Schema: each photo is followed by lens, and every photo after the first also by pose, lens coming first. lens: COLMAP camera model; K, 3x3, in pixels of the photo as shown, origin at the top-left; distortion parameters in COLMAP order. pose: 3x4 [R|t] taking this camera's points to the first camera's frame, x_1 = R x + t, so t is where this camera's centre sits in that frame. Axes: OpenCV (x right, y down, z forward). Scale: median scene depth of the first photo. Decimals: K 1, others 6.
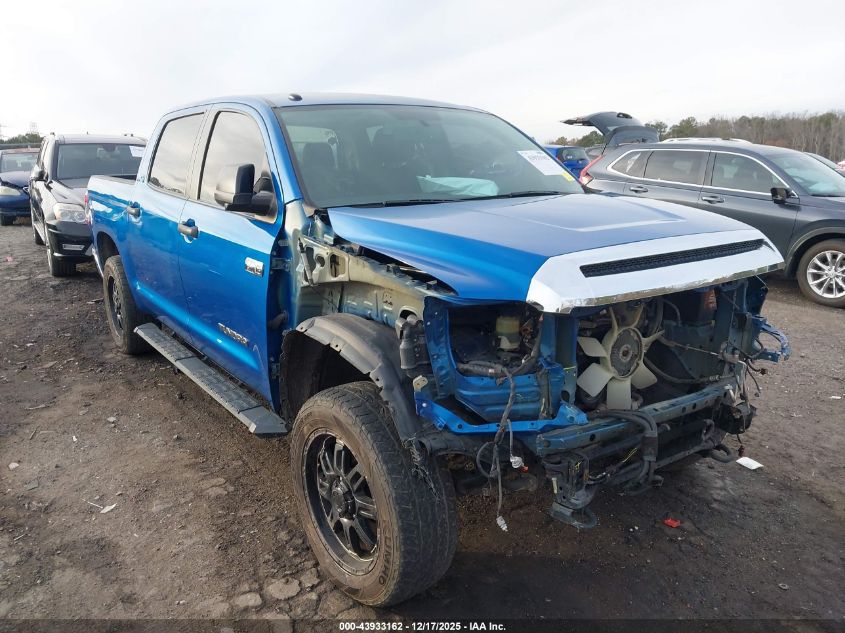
lens RADIAL K [[629.3, 0, 419.6], [0, 629.3, 318.8], [0, 0, 1]] dist [0.044140, -0.002546]
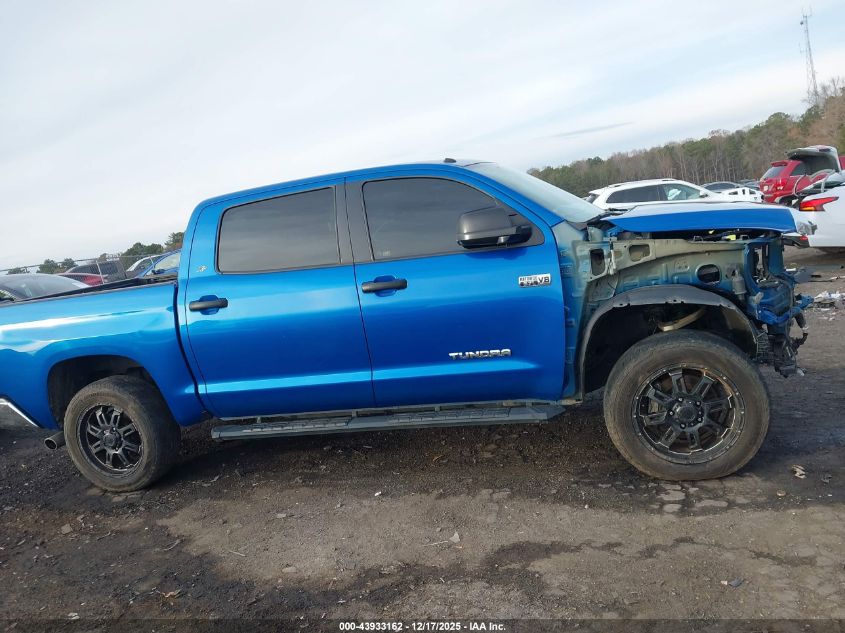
lens RADIAL K [[629.3, 0, 419.6], [0, 629.3, 318.8], [0, 0, 1]] dist [0.044140, -0.002546]
pose [[0.789949, -0.209949, 0.576109, -1.173512], [0.295545, 0.953583, -0.057735, -0.004415], [-0.537246, 0.215873, 0.815331, 0.114989]]
